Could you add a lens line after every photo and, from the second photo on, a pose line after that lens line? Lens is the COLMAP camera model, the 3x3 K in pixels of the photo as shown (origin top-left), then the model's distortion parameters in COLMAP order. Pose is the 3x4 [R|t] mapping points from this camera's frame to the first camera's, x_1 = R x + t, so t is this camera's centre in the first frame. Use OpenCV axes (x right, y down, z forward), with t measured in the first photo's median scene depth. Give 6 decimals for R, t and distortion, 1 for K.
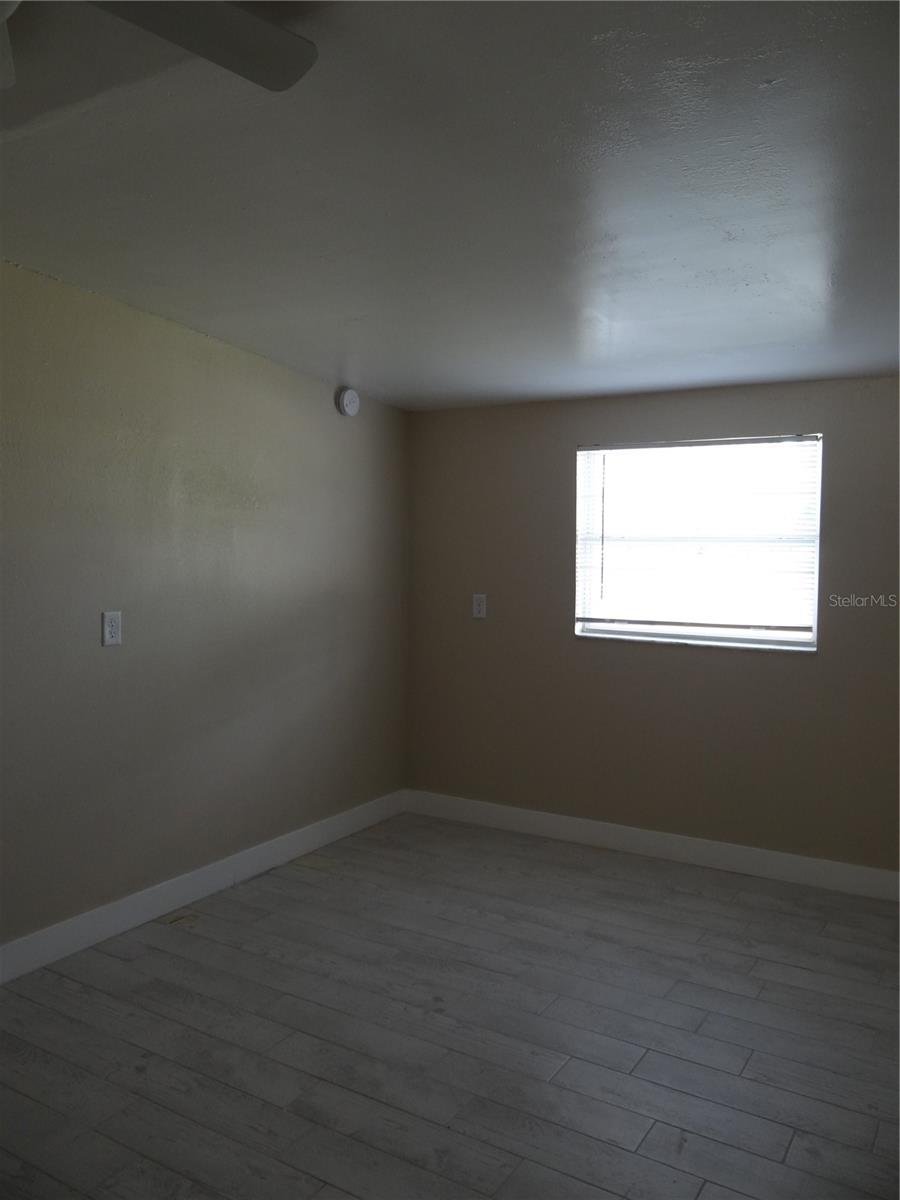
lens RADIAL K [[953.8, 0, 457.3], [0, 953.8, 600.2], [0, 0, 1]] dist [-0.008385, 0.003071]
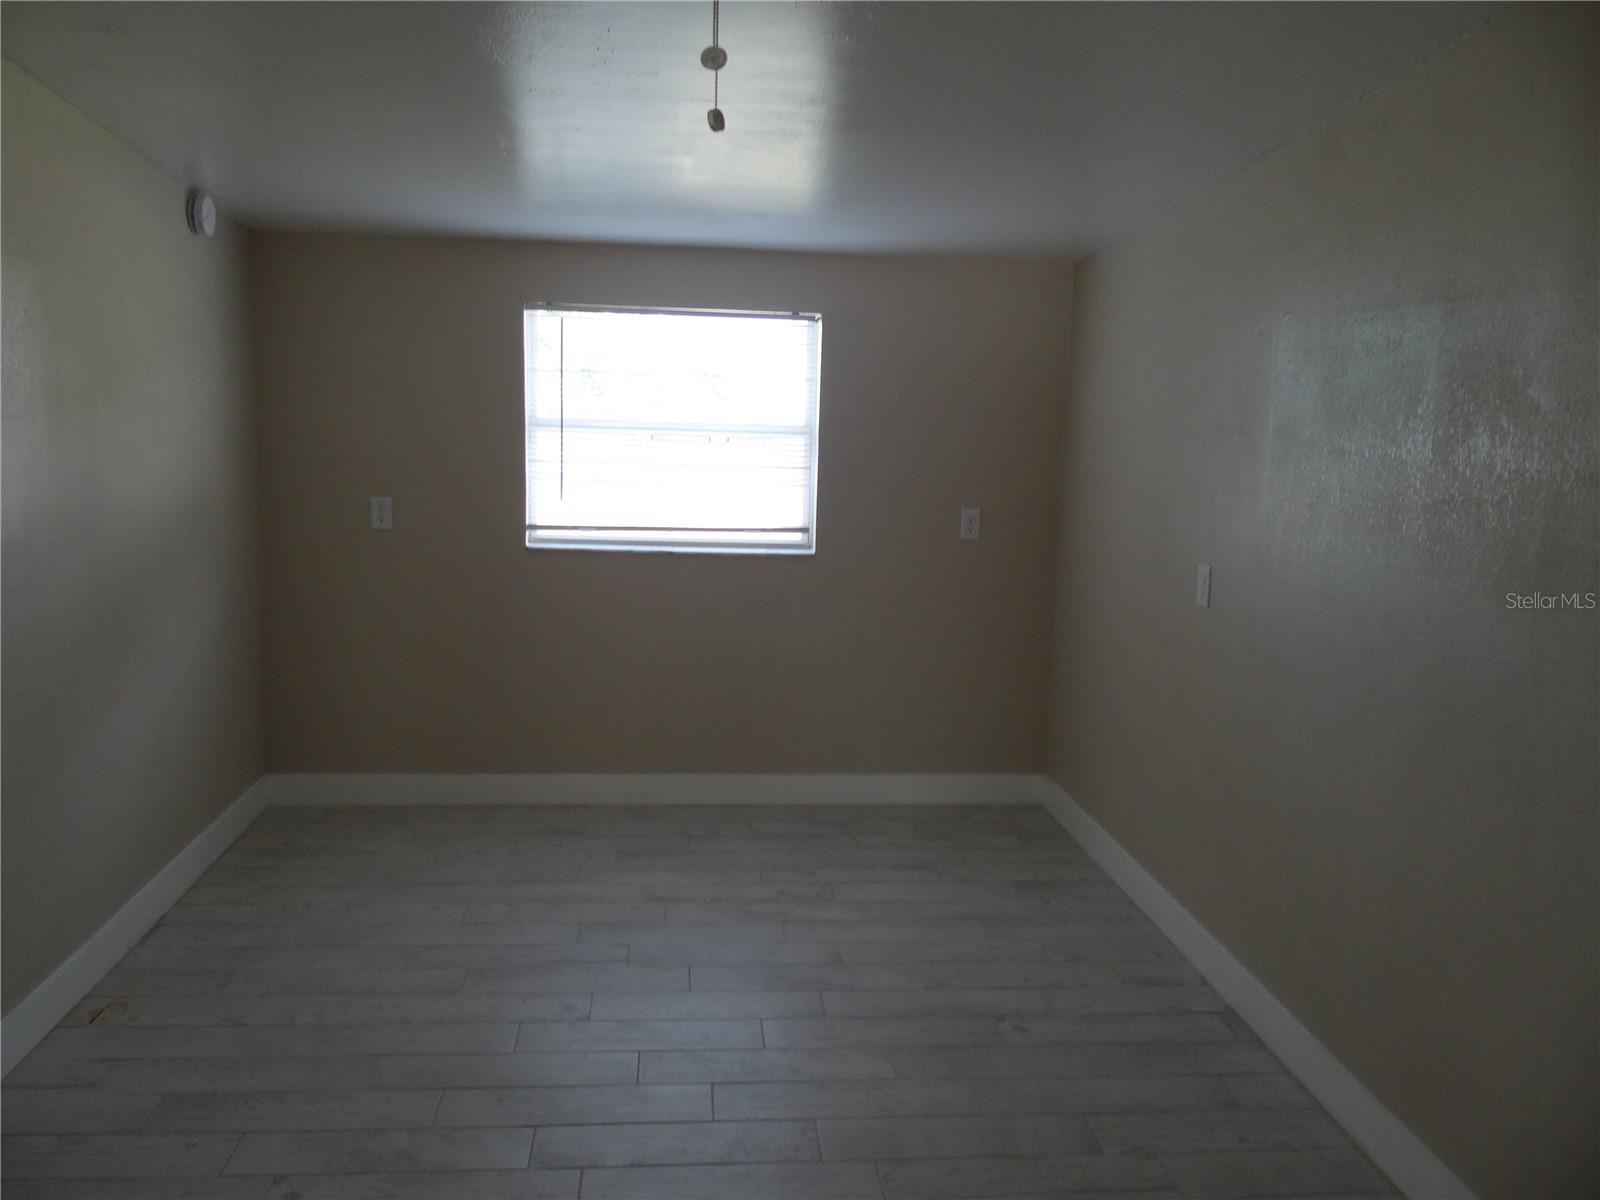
lens RADIAL K [[1271.8, 0, 808.4], [0, 1271.8, 600.2], [0, 0, 1]] dist [-0.008385, 0.003071]
pose [[0.791507, -0.074038, 0.606659, -0.366725], [0.013199, 0.994474, 0.104148, -0.029051], [-0.611018, -0.074427, 0.788110, 0.031381]]
